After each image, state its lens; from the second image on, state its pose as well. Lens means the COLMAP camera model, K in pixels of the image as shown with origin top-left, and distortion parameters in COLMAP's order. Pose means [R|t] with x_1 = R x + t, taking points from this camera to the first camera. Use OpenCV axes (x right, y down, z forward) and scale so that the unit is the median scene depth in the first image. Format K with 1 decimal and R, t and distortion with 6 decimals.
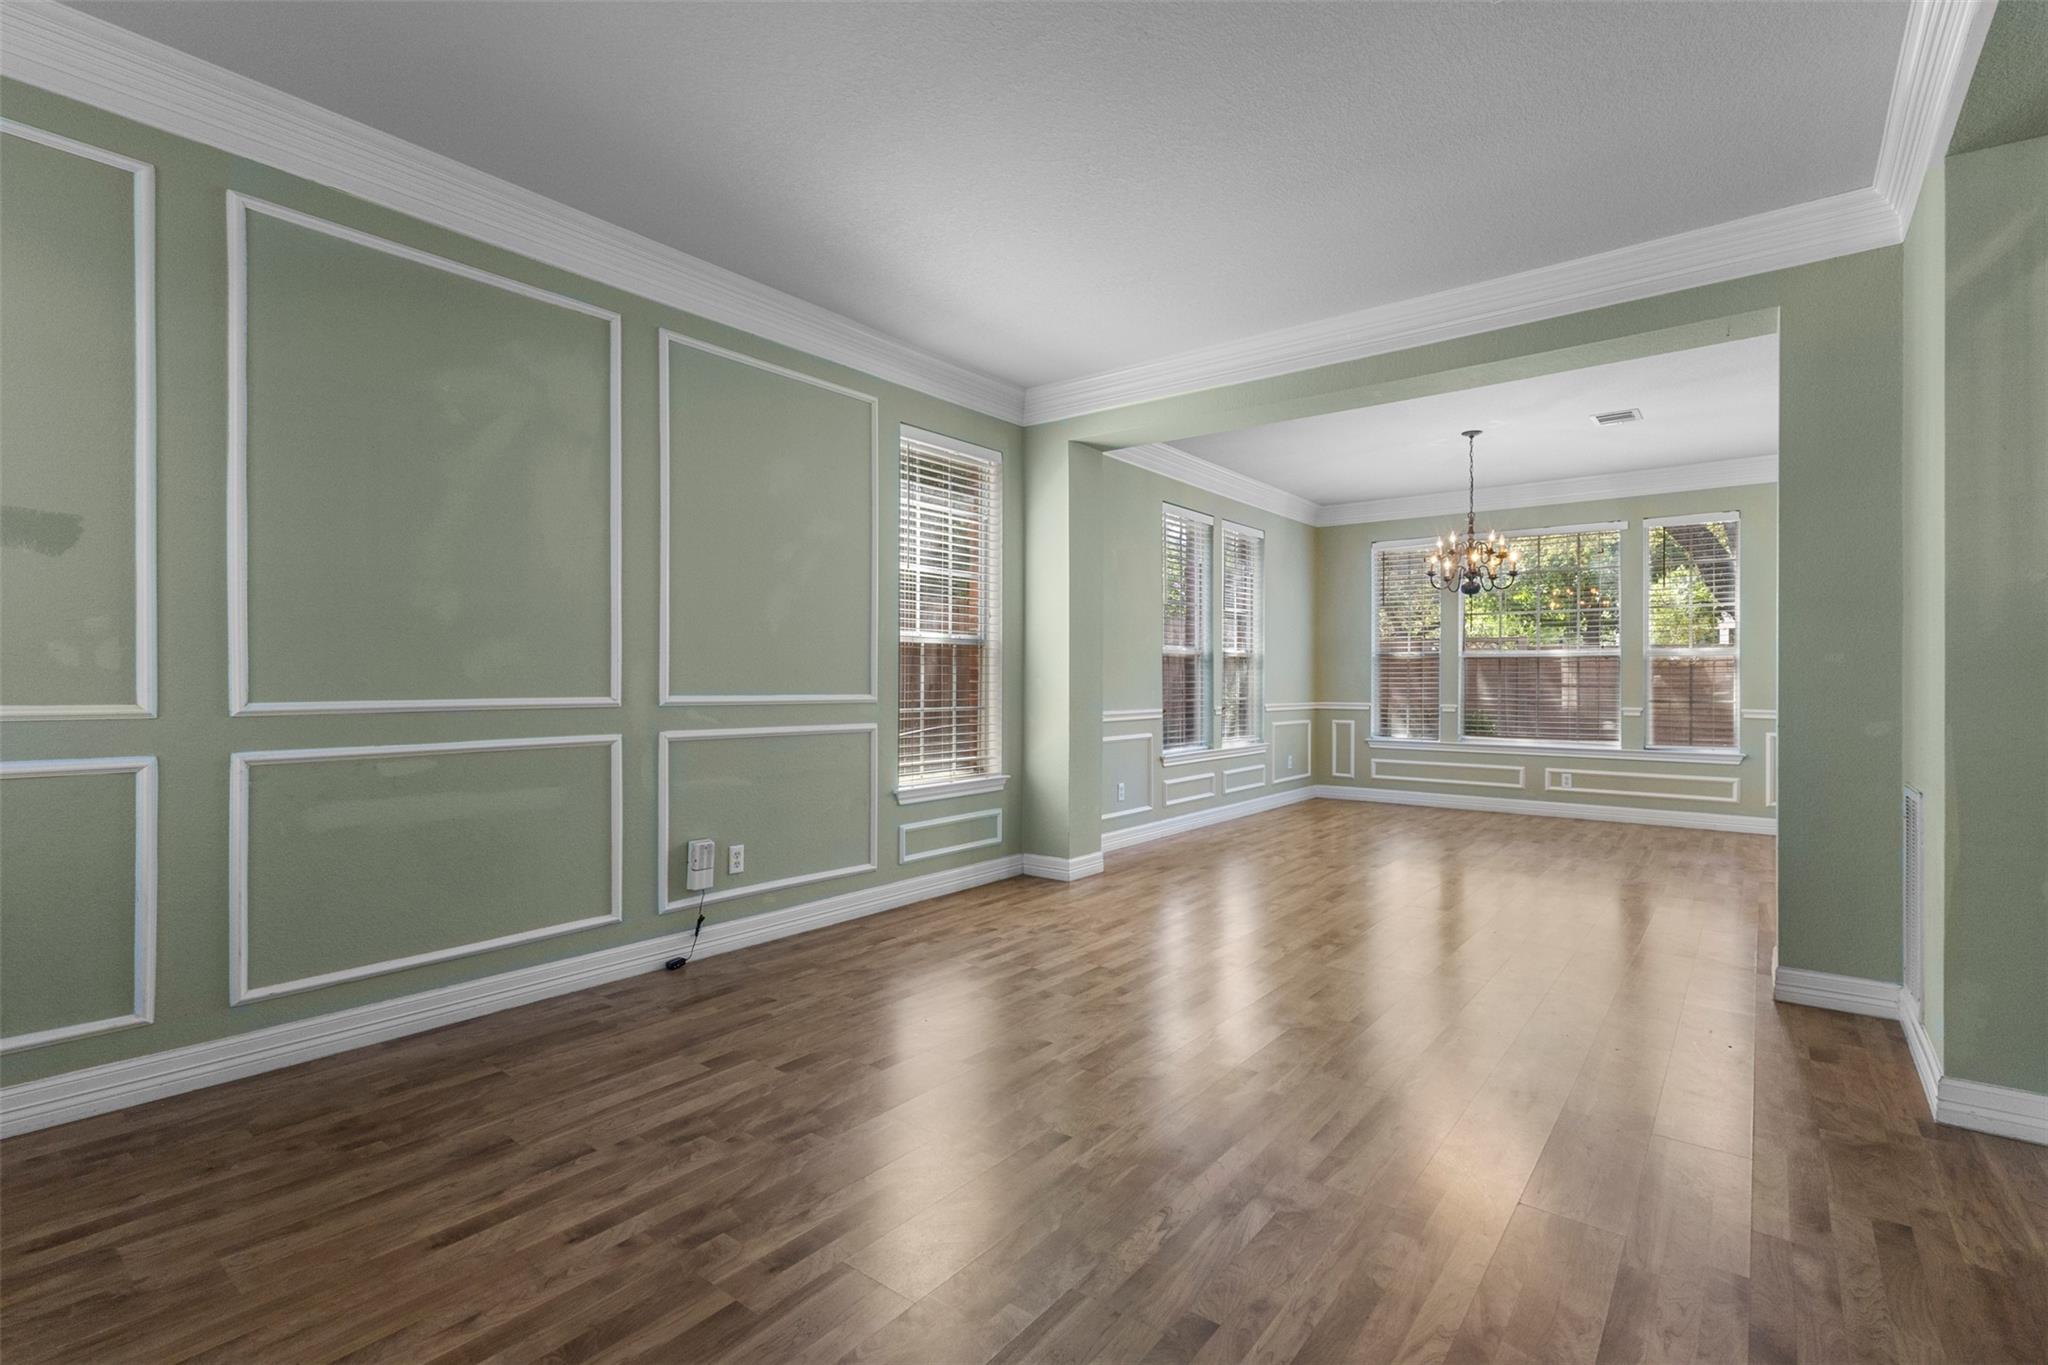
lens RADIAL K [[946.7, 0, 1018.0], [0, 946.7, 678.1], [0, 0, 1]] dist [-0.000106, 0.002773]
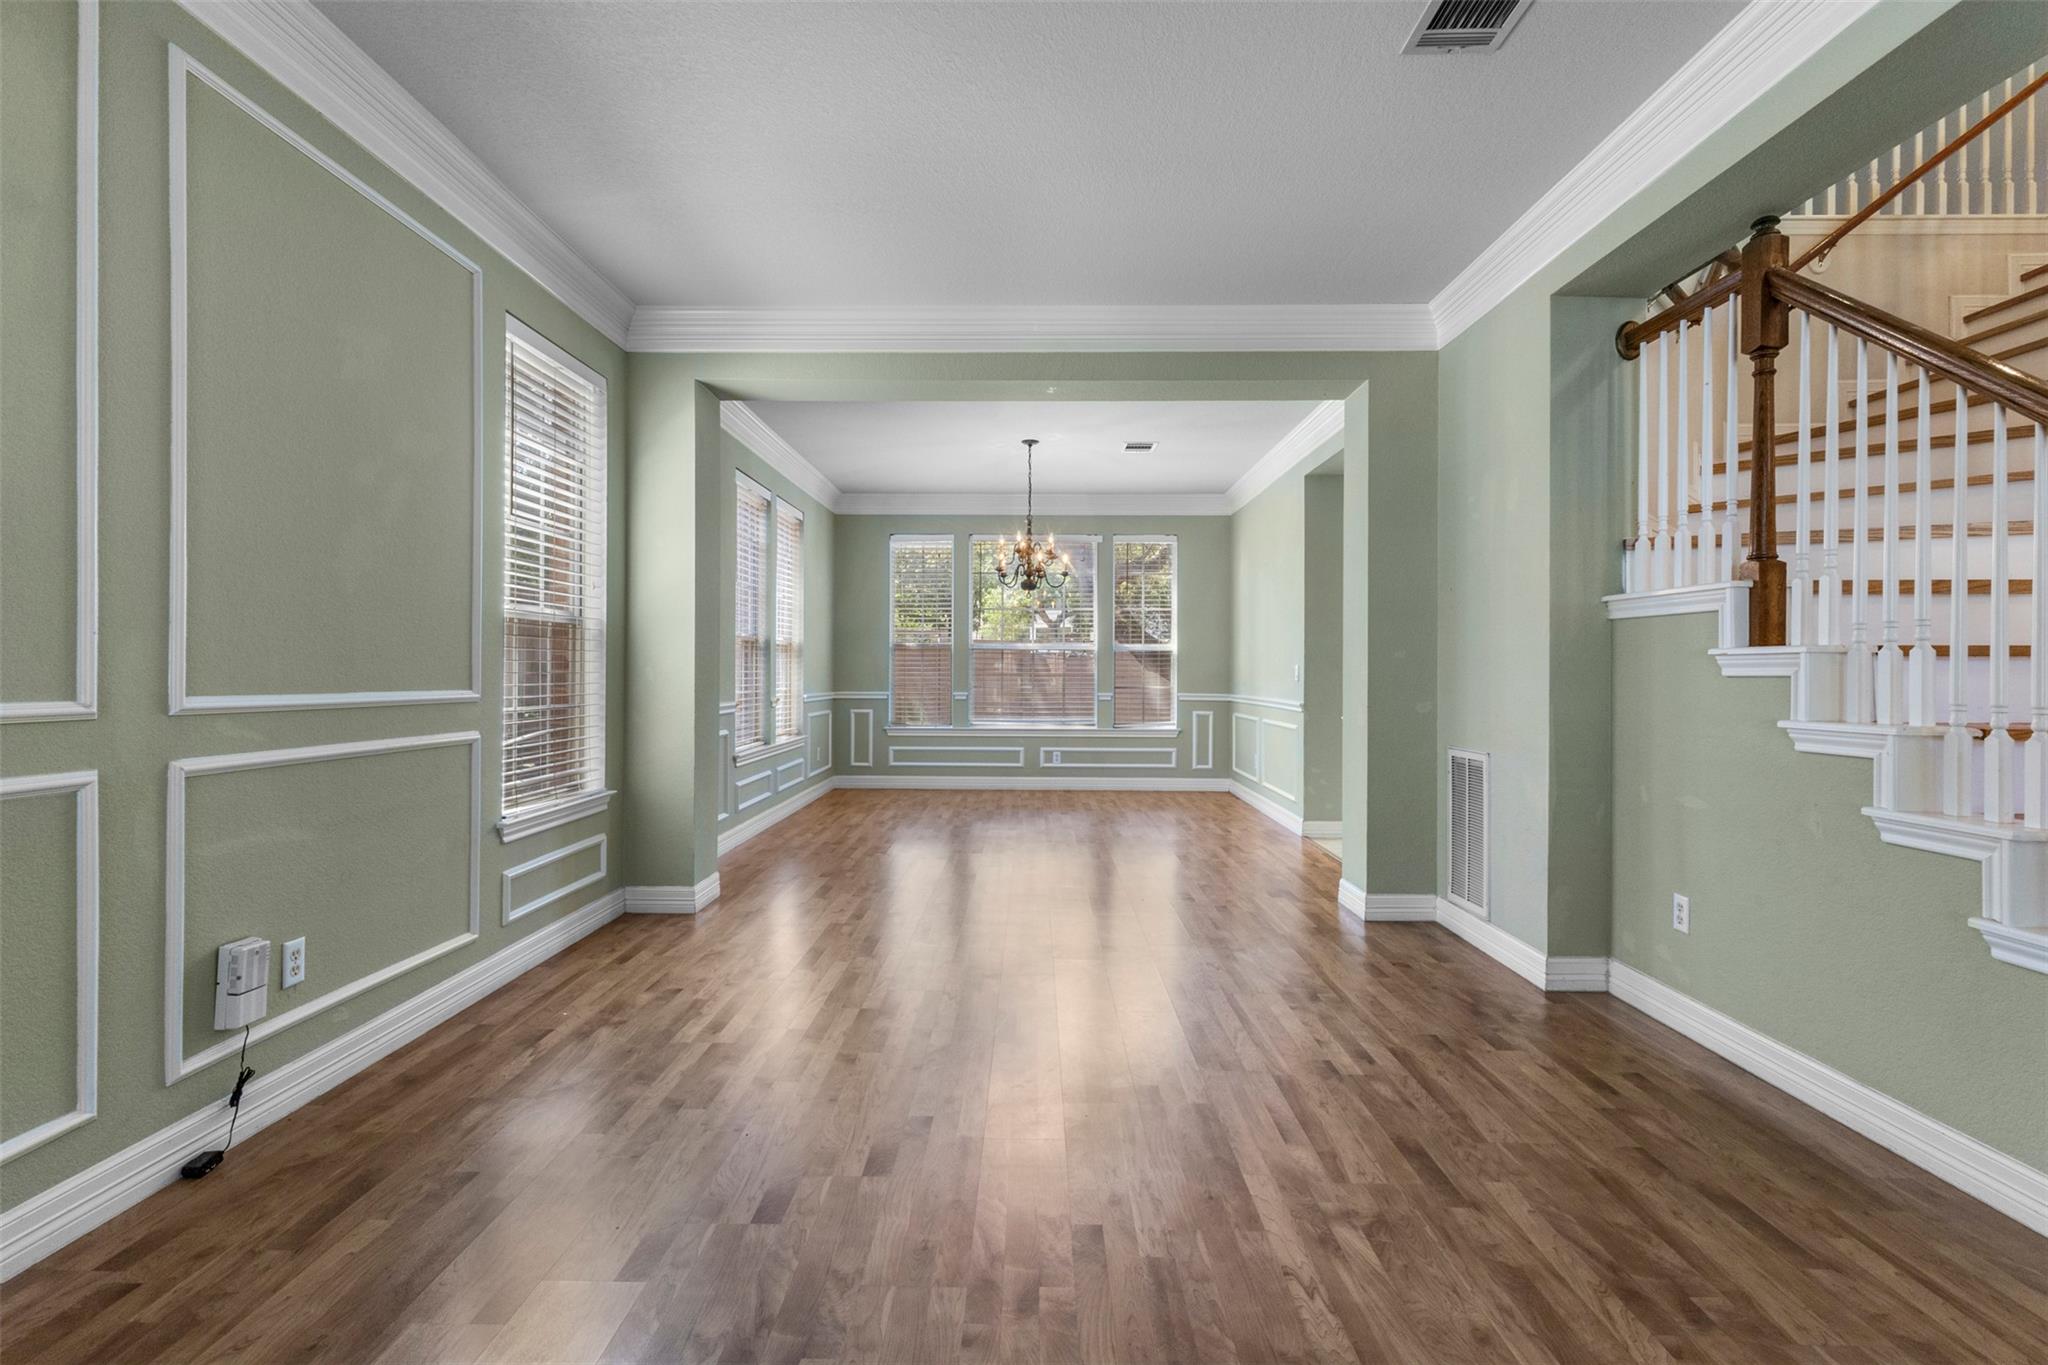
lens RADIAL K [[946.7, 0, 1018.2], [0, 946.7, 669.1], [0, 0, 1]] dist [-0.000106, 0.002773]
pose [[0.796205, 0.001612, 0.605025, -0.289036], [-0.003080, 0.999994, 0.001389, -0.000304], [-0.605019, -0.002970, 0.796206, 0.223771]]
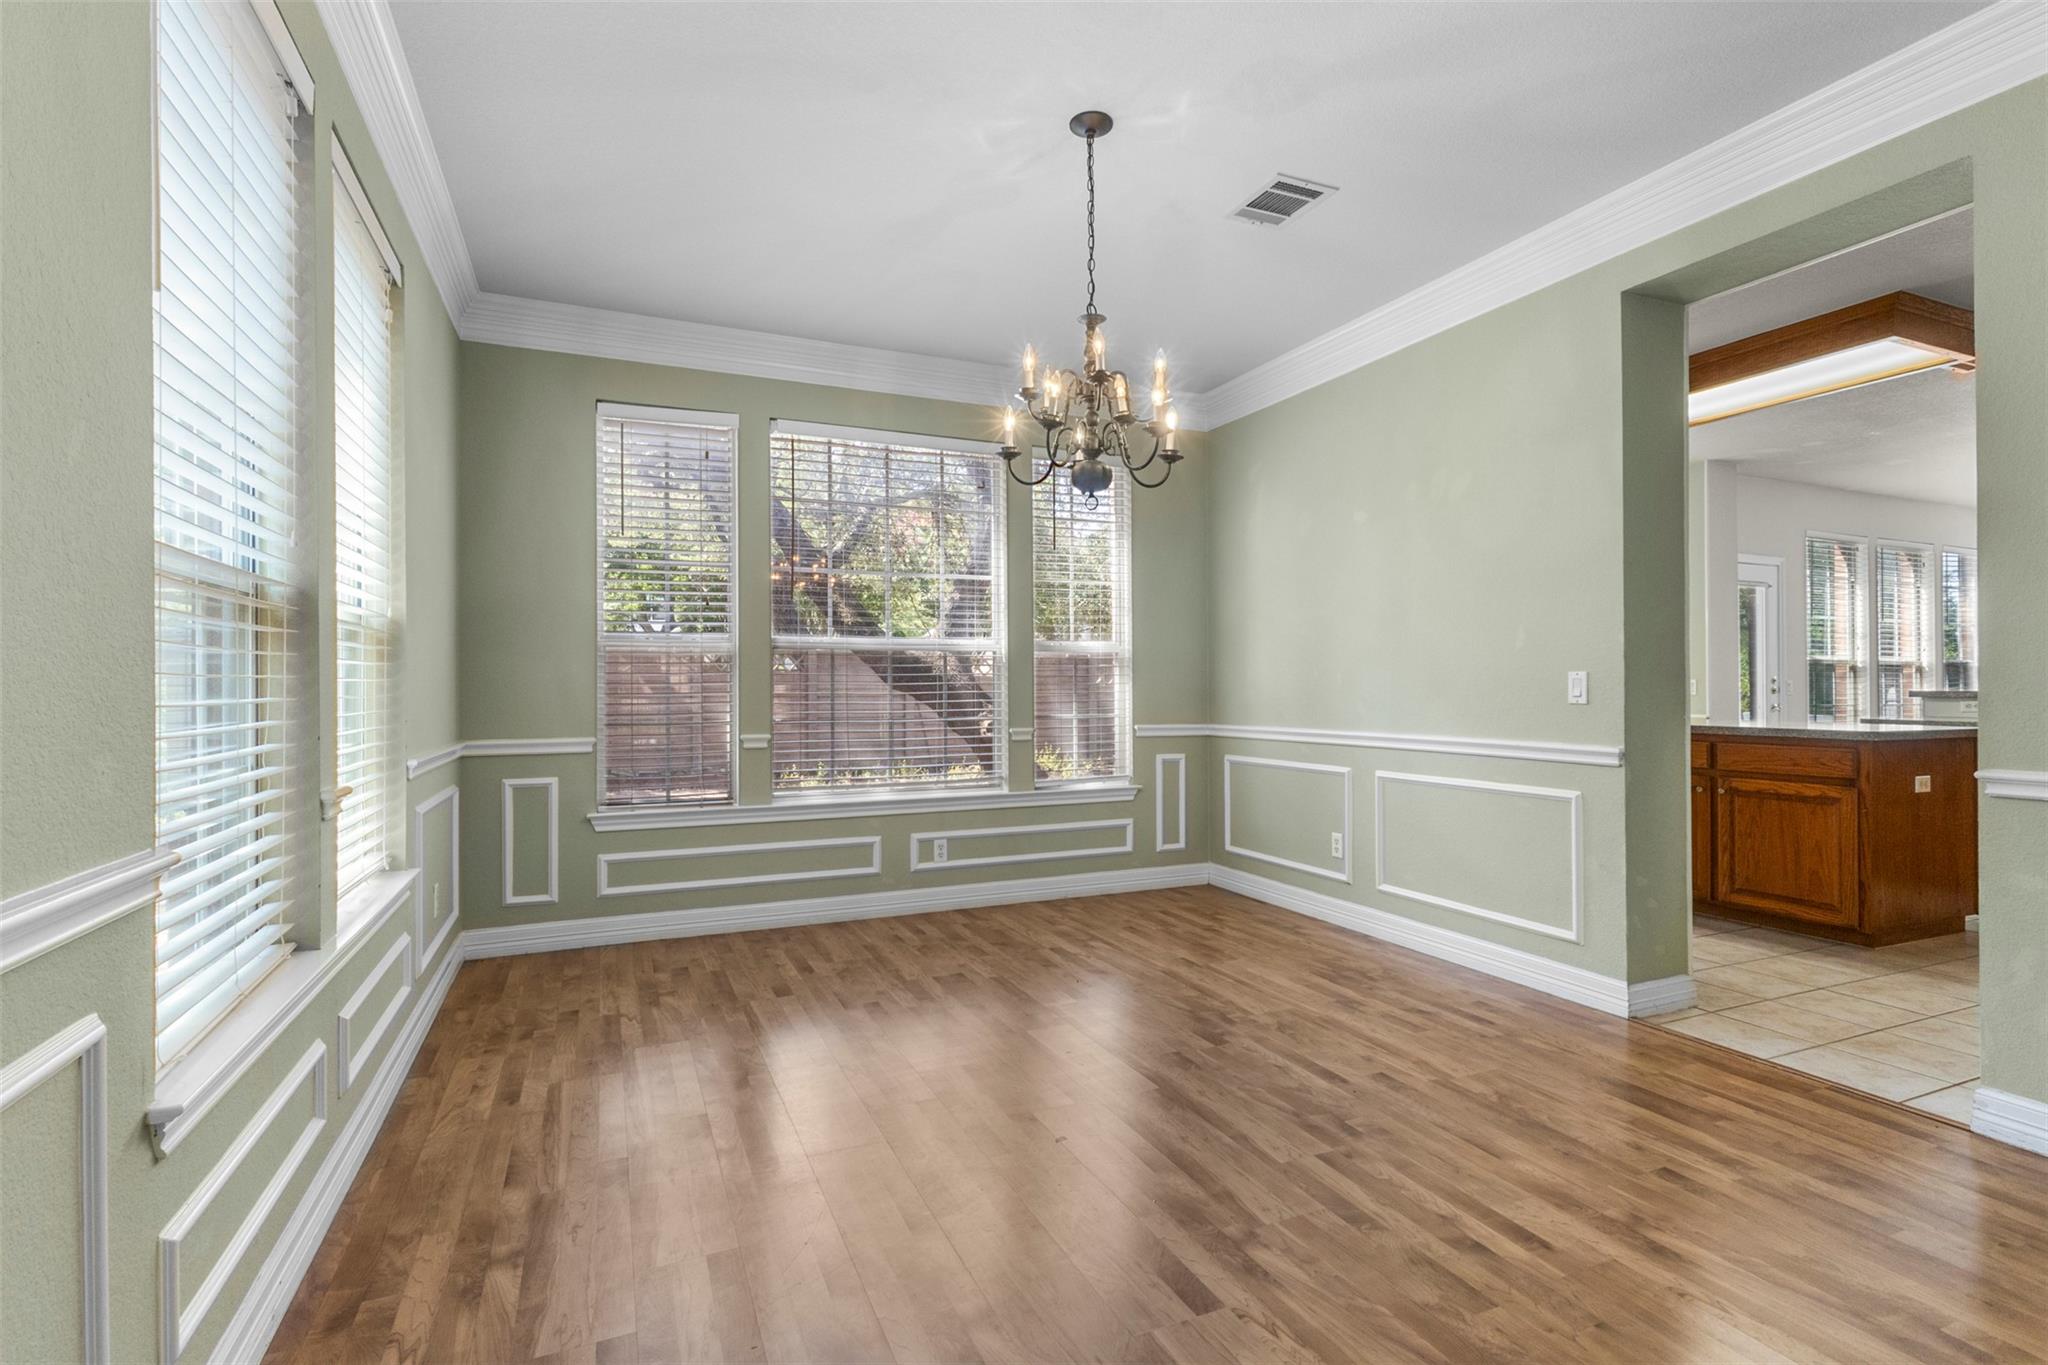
lens RADIAL K [[946.7, 0, 991.4], [0, 946.7, 664.6], [0, 0, 1]] dist [-0.000106, 0.002773]
pose [[0.490191, 0.016042, 0.871468, 0.118978], [0.006690, 0.999732, -0.022166, 0.003951], [-0.871590, 0.016696, 0.489952, 1.285470]]
